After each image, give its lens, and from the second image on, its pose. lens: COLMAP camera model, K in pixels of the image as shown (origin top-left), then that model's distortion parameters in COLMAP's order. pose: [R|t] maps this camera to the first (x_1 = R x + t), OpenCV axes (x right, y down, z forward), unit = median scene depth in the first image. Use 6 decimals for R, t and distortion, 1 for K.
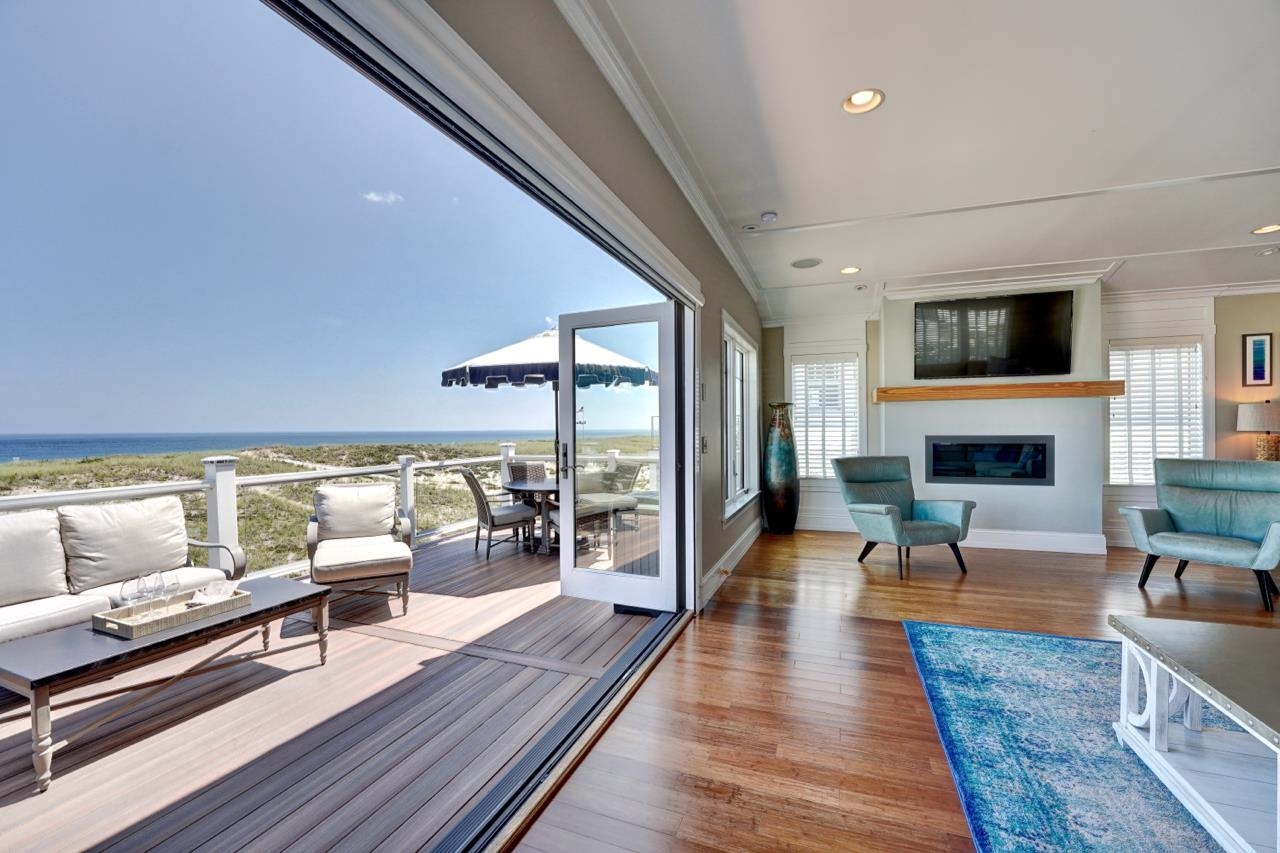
lens RADIAL K [[522.3, 0, 636.0], [0, 522.3, 429.1], [0, 0, 1]] dist [-0.019720, -0.000162]
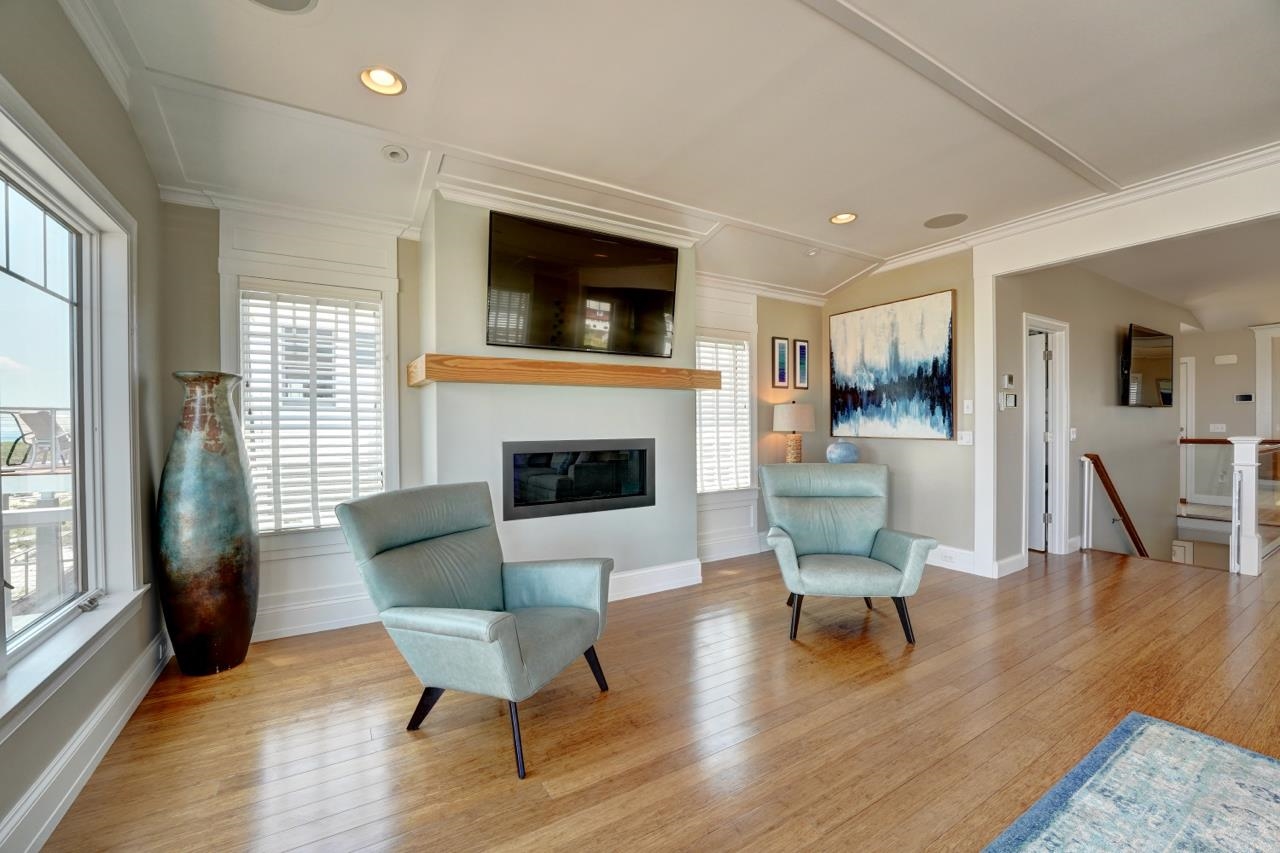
lens RADIAL K [[522.3, 0, 636.0], [0, 522.3, 429.1], [0, 0, 1]] dist [-0.019720, -0.000162]
pose [[0.614787, -0.000388, 0.788693, 0.194399], [0.007908, 0.999953, -0.005673, 0.002207], [-0.788653, 0.009724, 0.614761, 0.553573]]
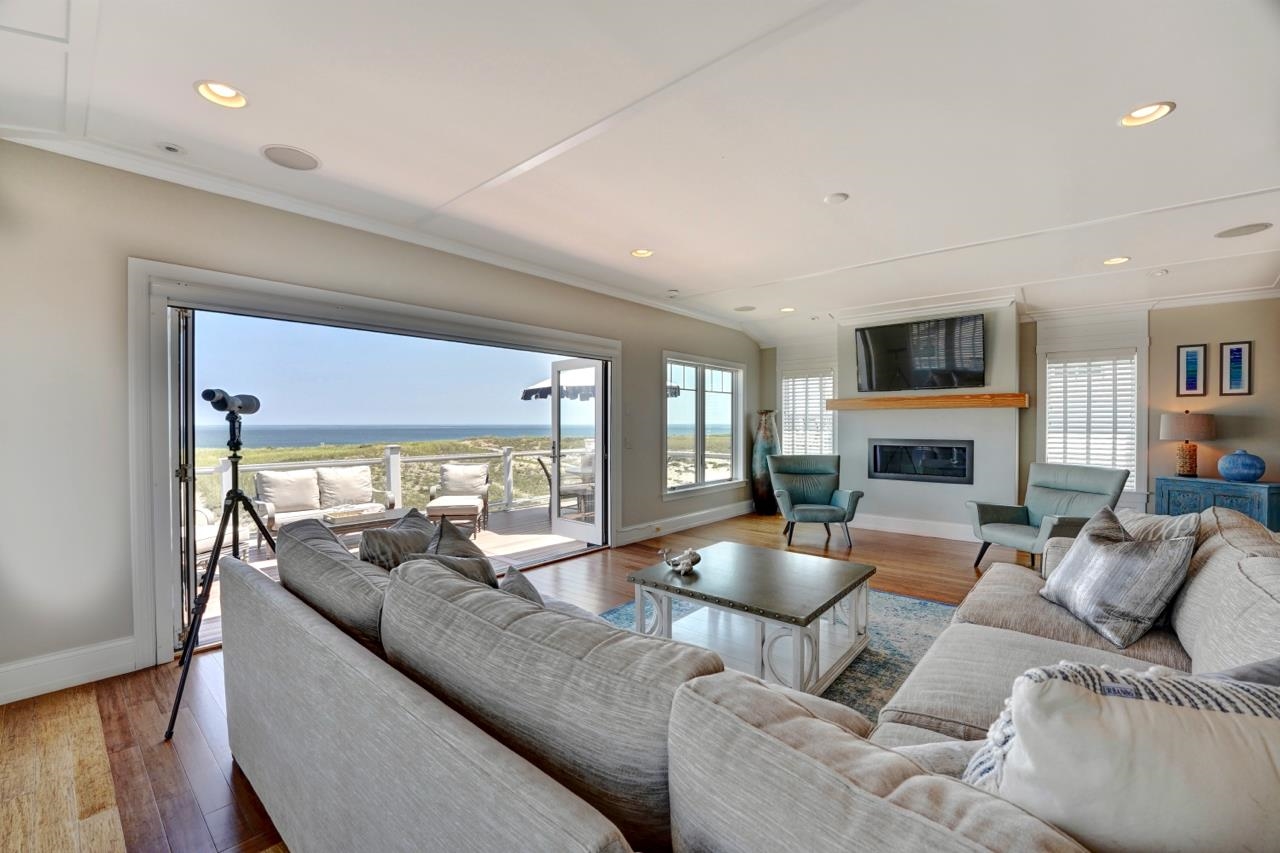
lens RADIAL K [[529.3, 0, 640.0], [0, 529.3, 426.5], [0, 0, 1]] dist [-0.000987, -0.000044]
pose [[0.940746, 0.007535, -0.339029, 0.518810], [-0.005286, 0.999957, 0.007556, -0.024869], [0.339071, -0.005316, 0.940746, -0.362070]]
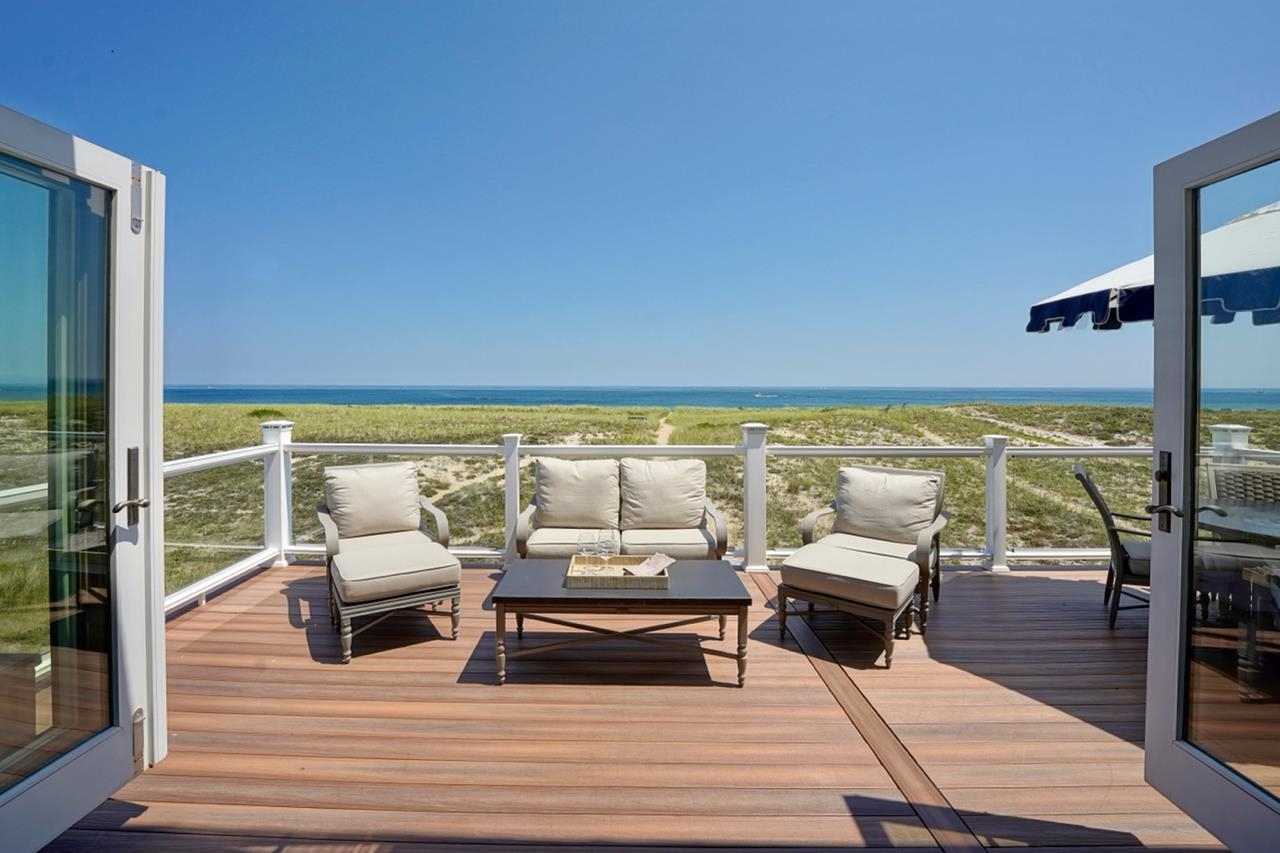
lens RADIAL K [[577.0, 0, 604.8], [0, 577.0, 388.2], [0, 0, 1]] dist [-0.030886, 0.000169]
pose [[0.347963, 0.013576, -0.937410, 0.107456], [-0.005655, 0.999907, 0.012382, -0.022101], [0.937491, 0.000993, 0.348007, 0.294909]]
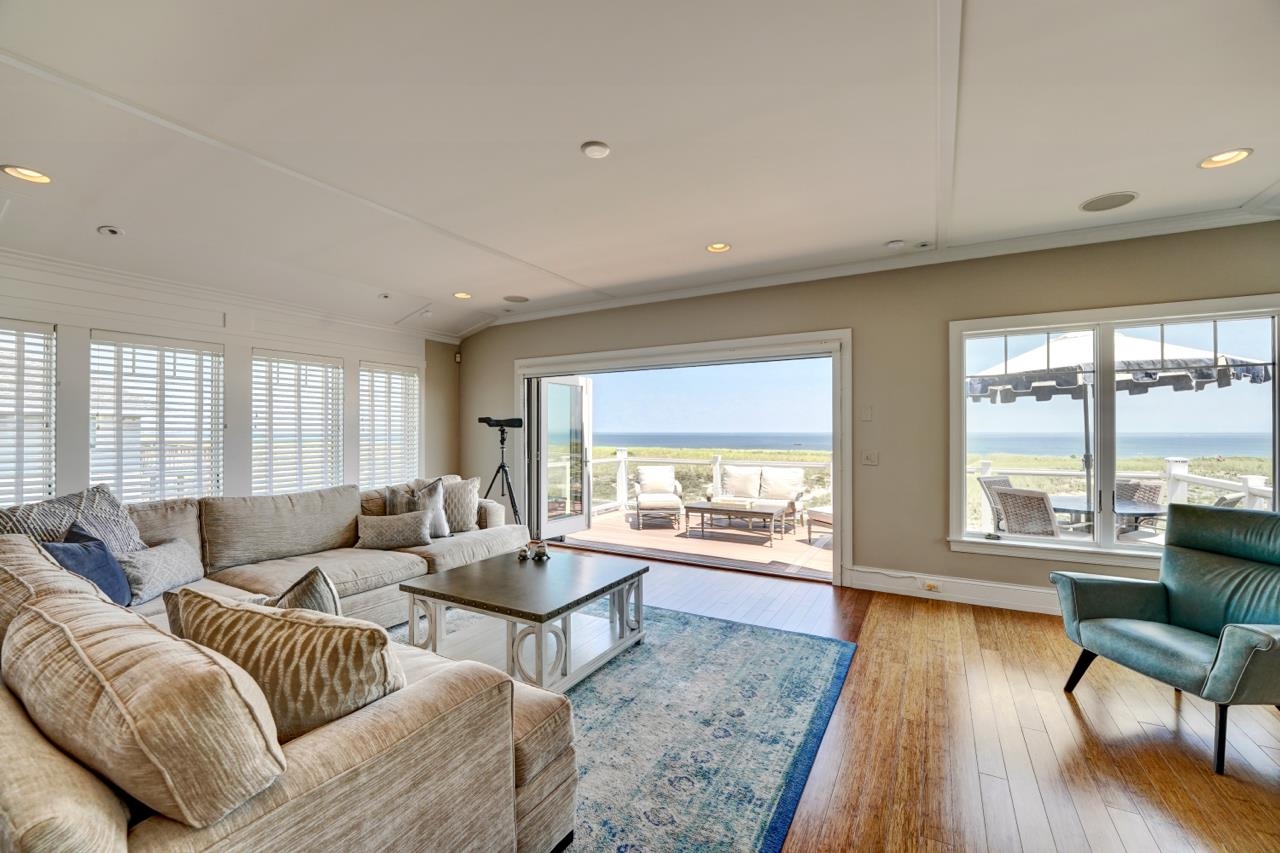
lens RADIAL K [[529.3, 0, 640.0], [0, 529.3, 426.5], [0, 0, 1]] dist [-0.000987, -0.000044]
pose [[-0.146529, -0.002478, -0.989203, 1.055990], [0.003327, 0.999990, -0.002997, -0.032683], [0.989201, -0.003731, -0.146519, 0.485326]]
